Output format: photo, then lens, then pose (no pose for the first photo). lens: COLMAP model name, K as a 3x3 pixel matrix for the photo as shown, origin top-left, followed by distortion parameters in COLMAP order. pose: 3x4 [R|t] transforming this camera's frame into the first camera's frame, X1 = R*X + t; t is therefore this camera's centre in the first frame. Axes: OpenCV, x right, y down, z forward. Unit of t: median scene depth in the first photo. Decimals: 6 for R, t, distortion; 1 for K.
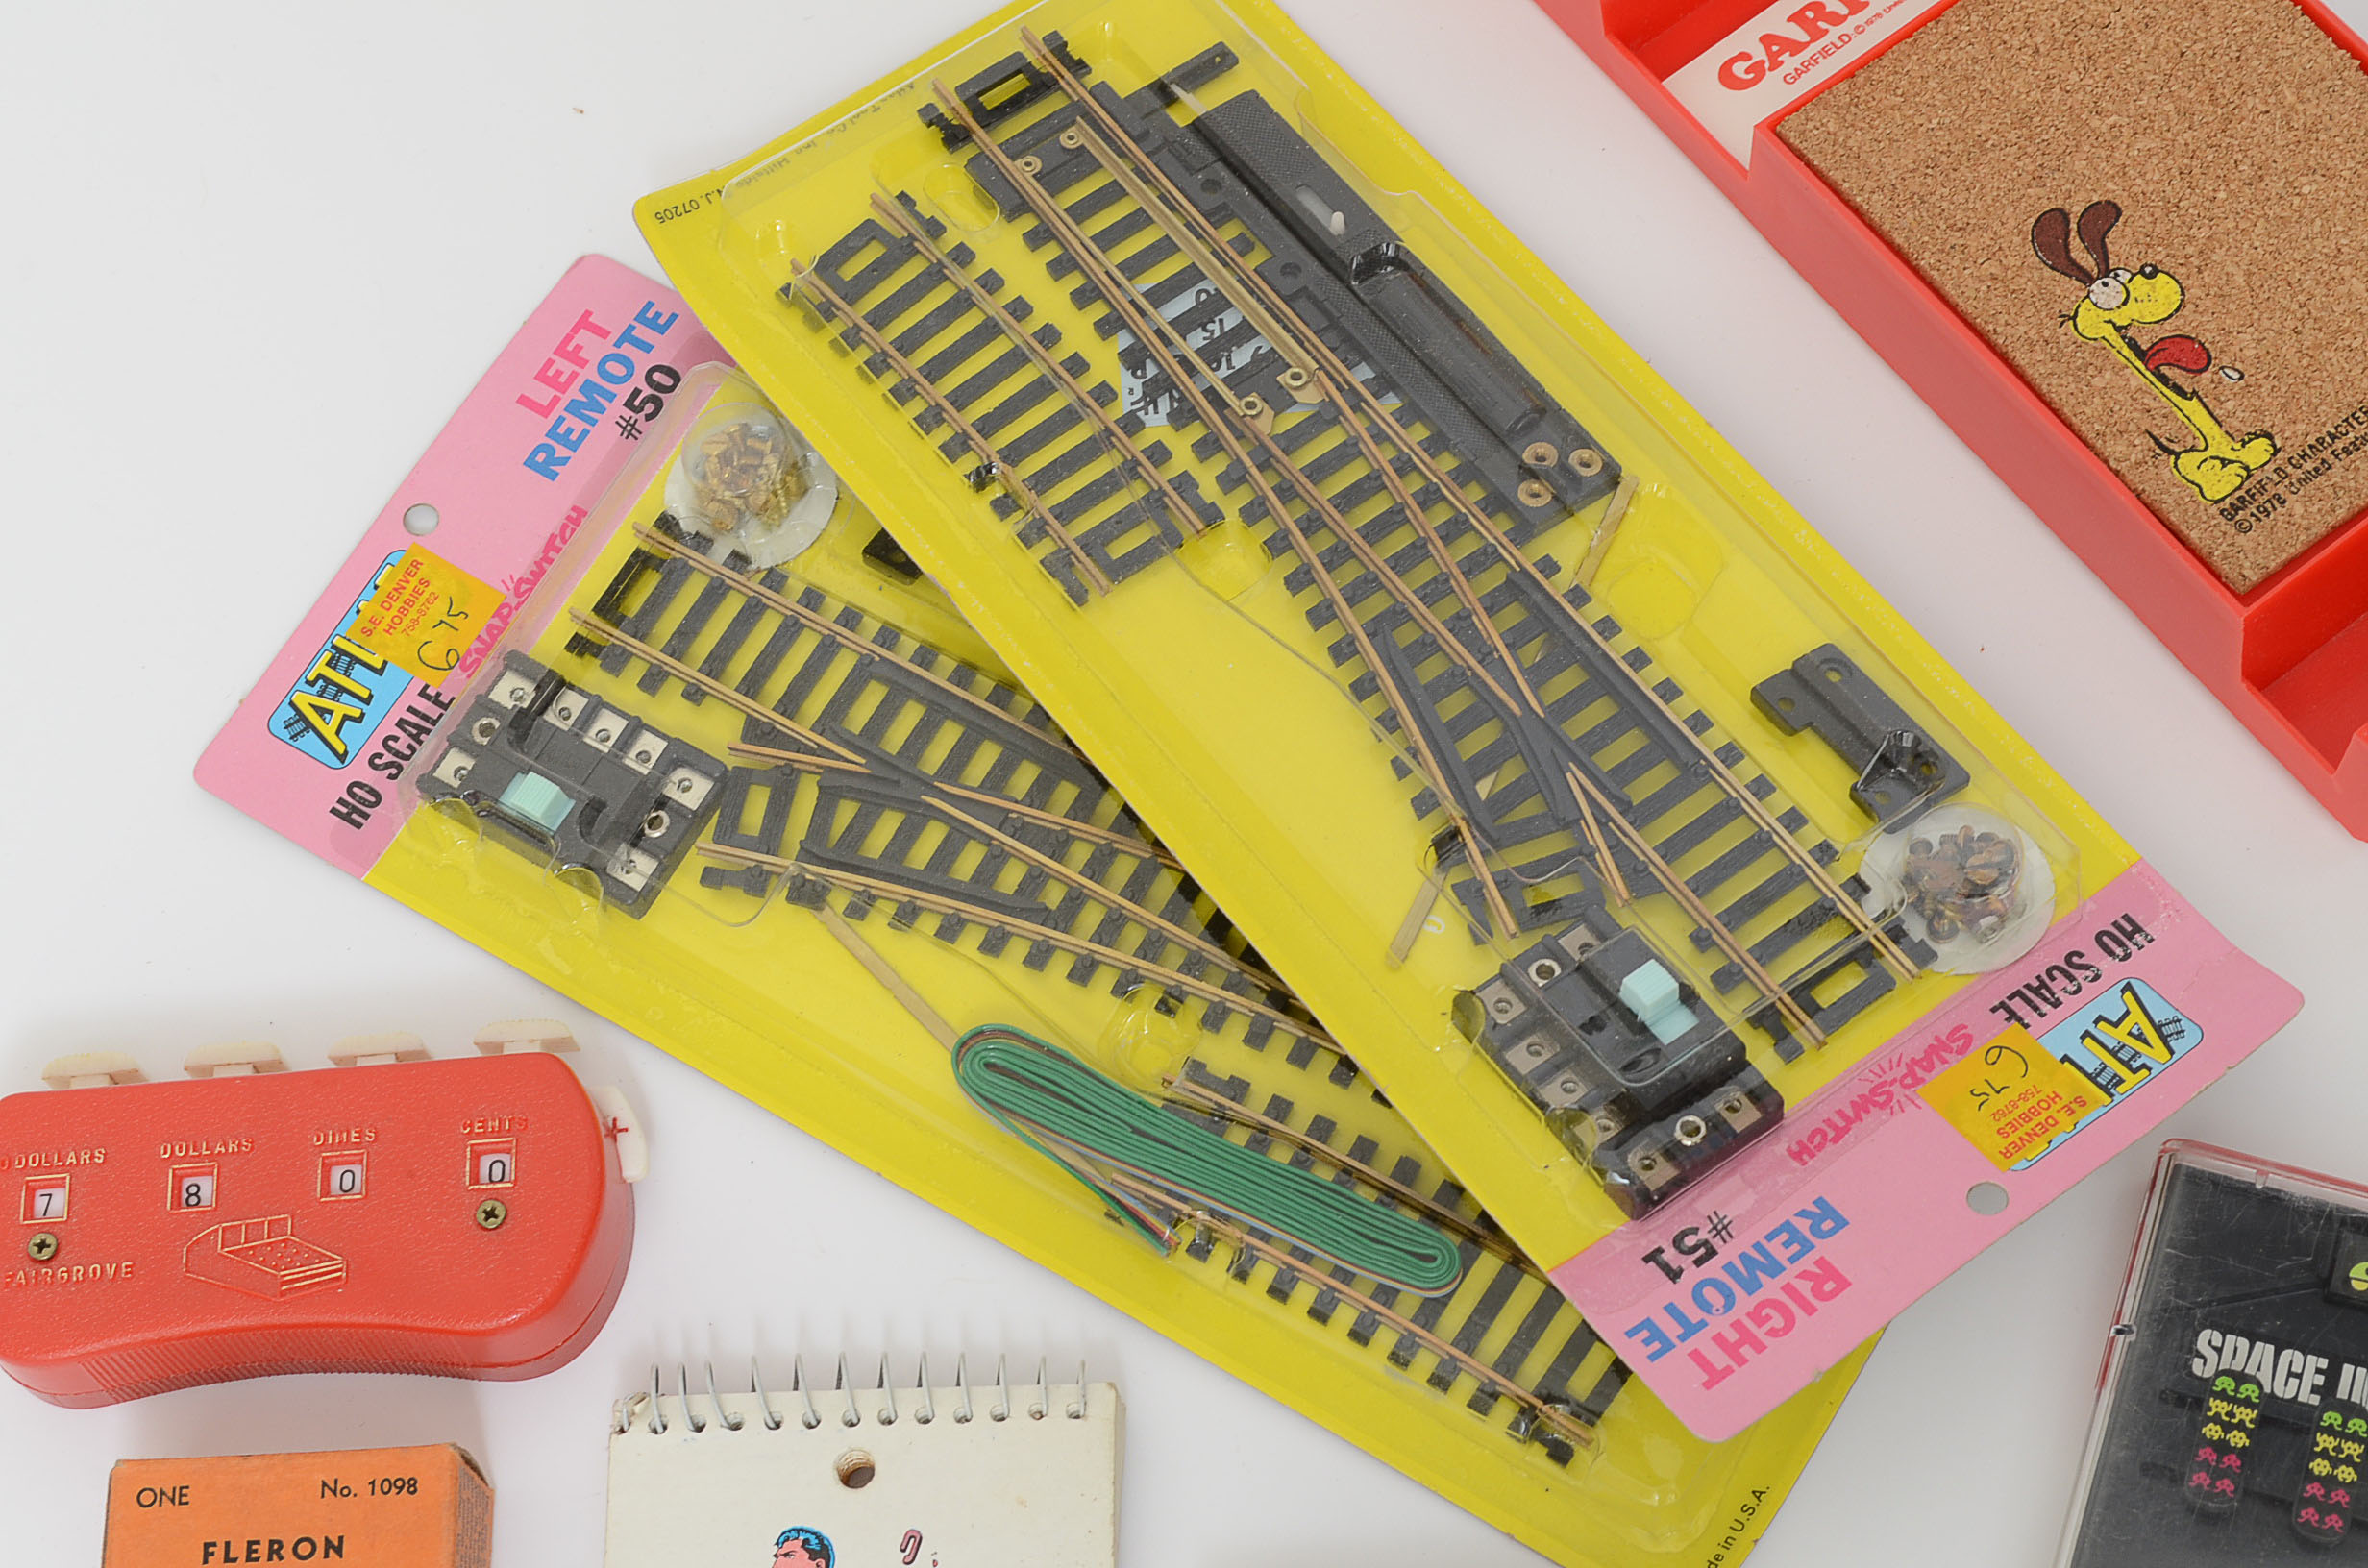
lens RADIAL K [[4680.1, 0, 1184.0], [0, 4680.1, 784.0], [0, 0, 1]] dist [0.015003, 0.089272]
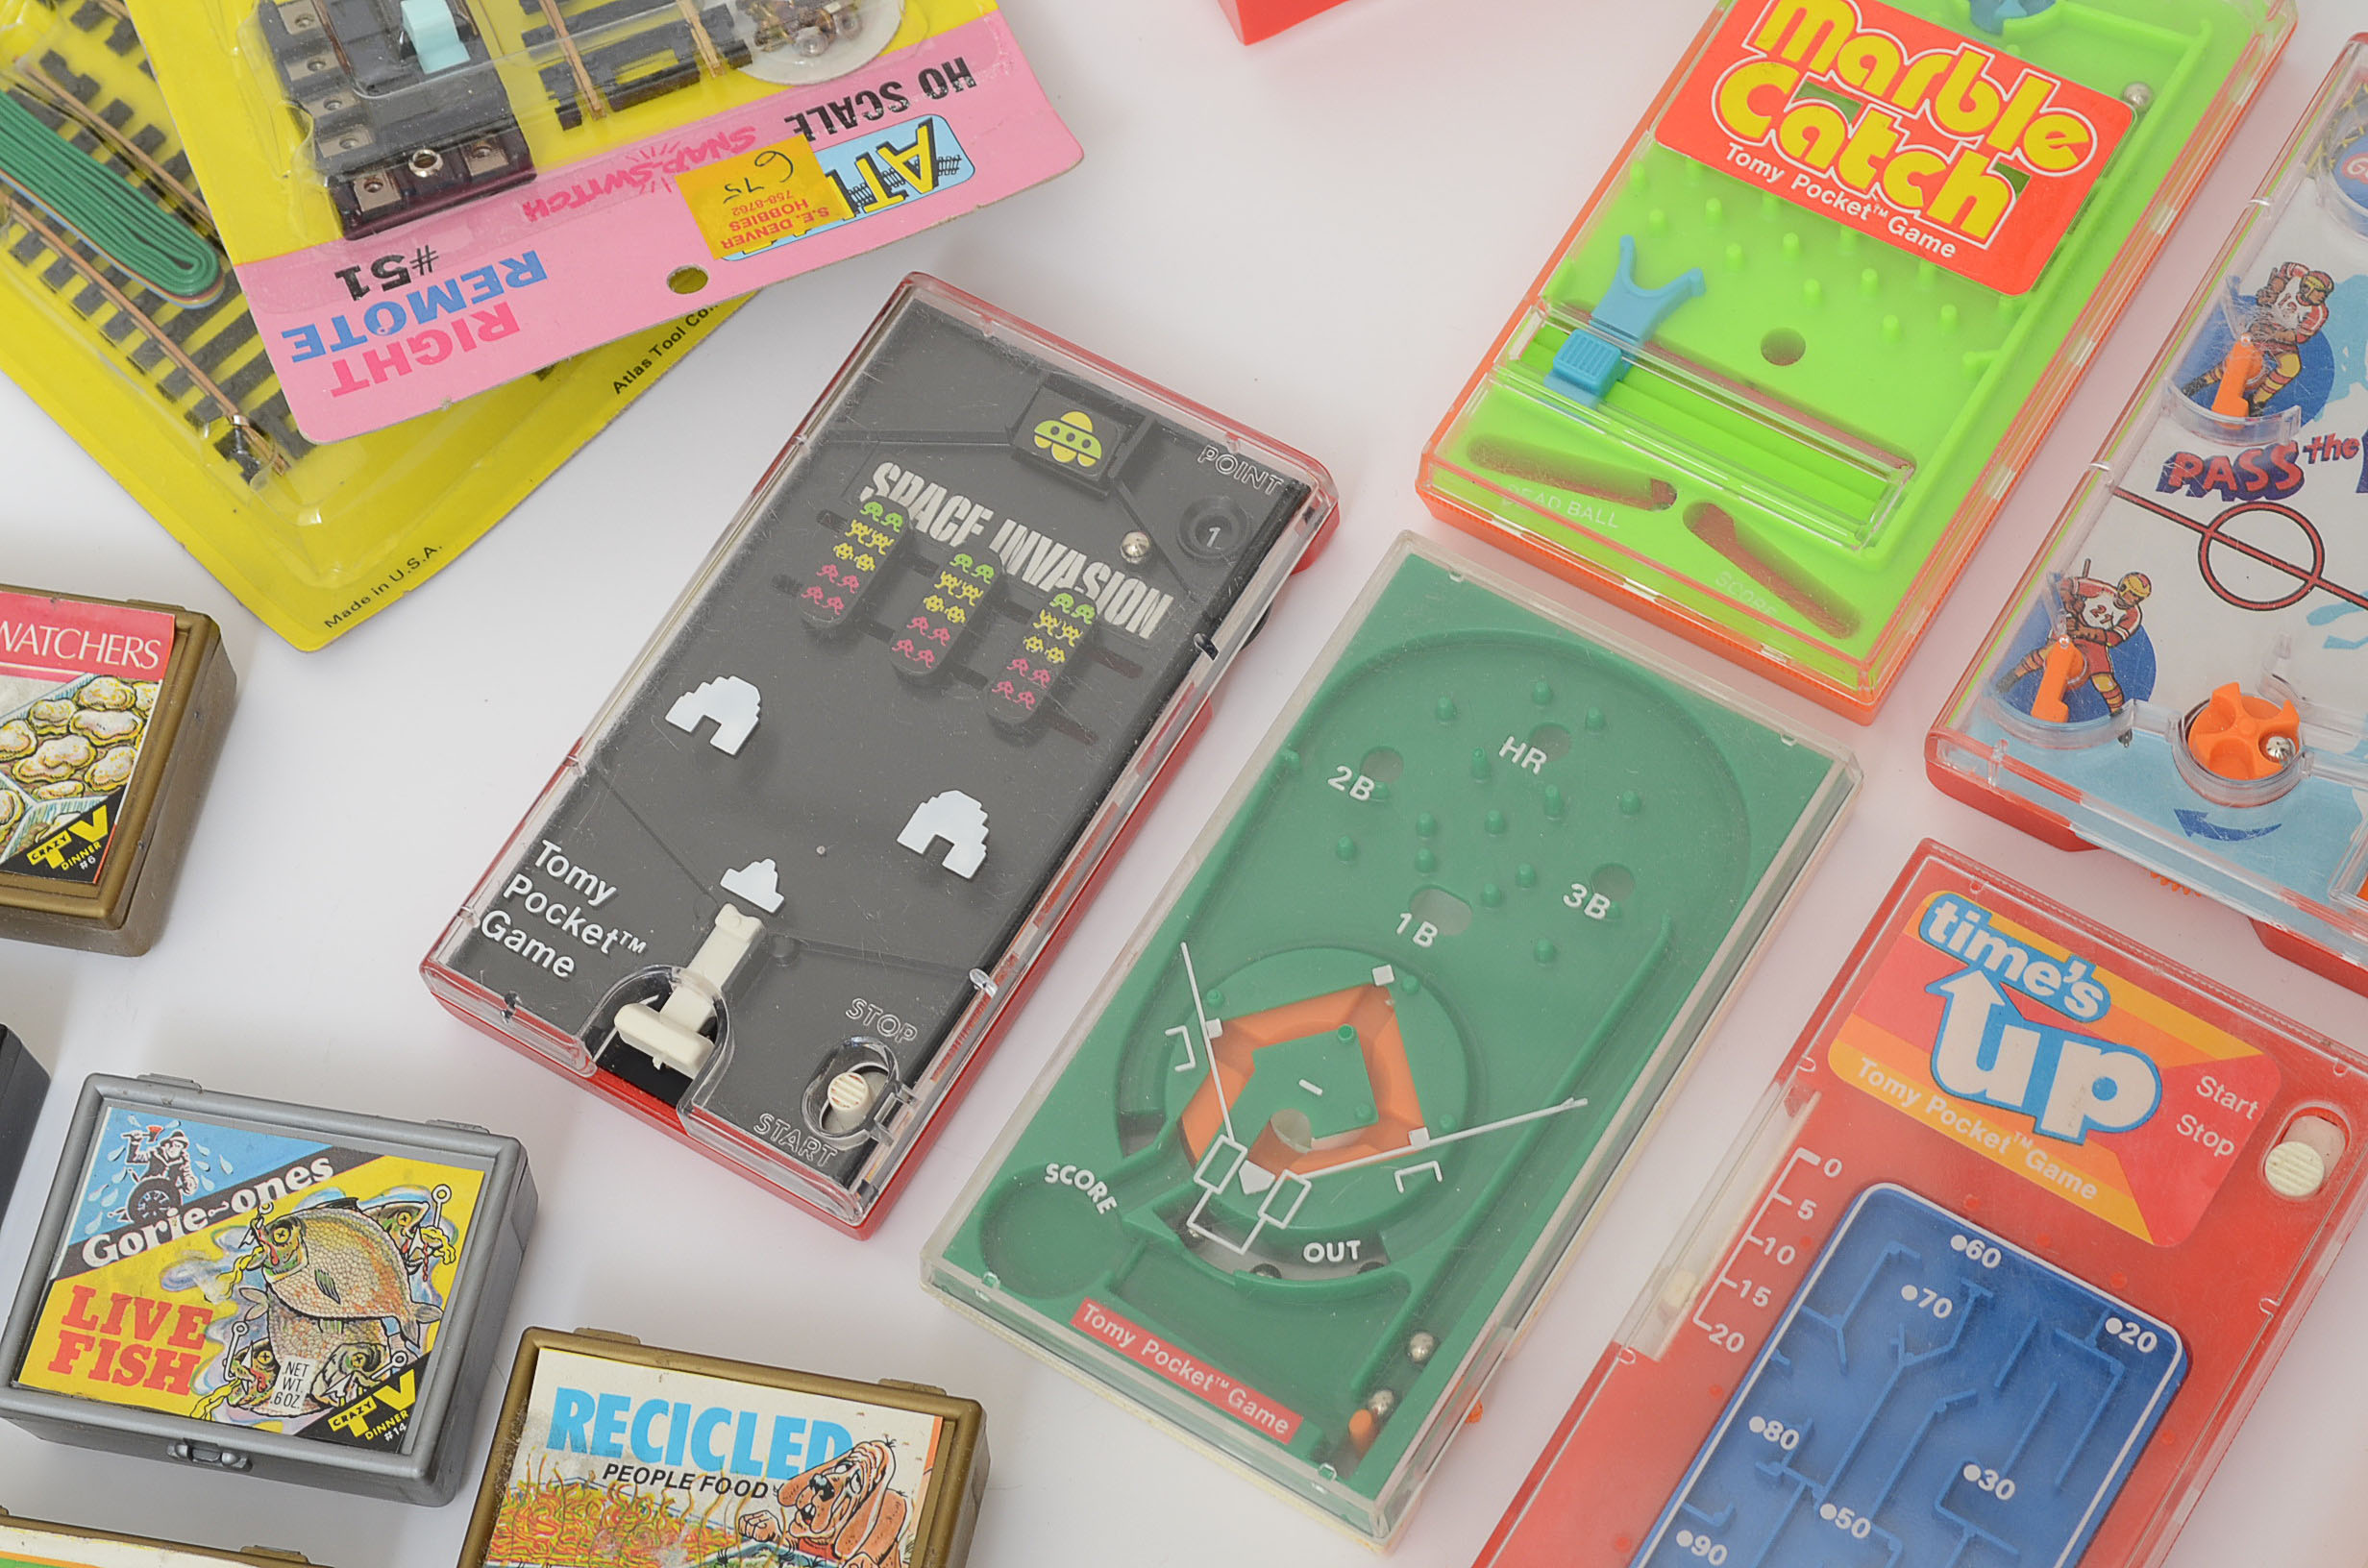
lens RADIAL K [[4965.5, 0, 1184.0], [0, 4965.5, 784.0], [0, 0, 1]] dist [0.014608, 0.105139]
pose [[0.971411, 0.204430, -0.120703, 0.378544], [-0.202045, 0.978859, 0.031811, 0.124900], [0.124655, -0.006514, 0.992179, 0.000050]]
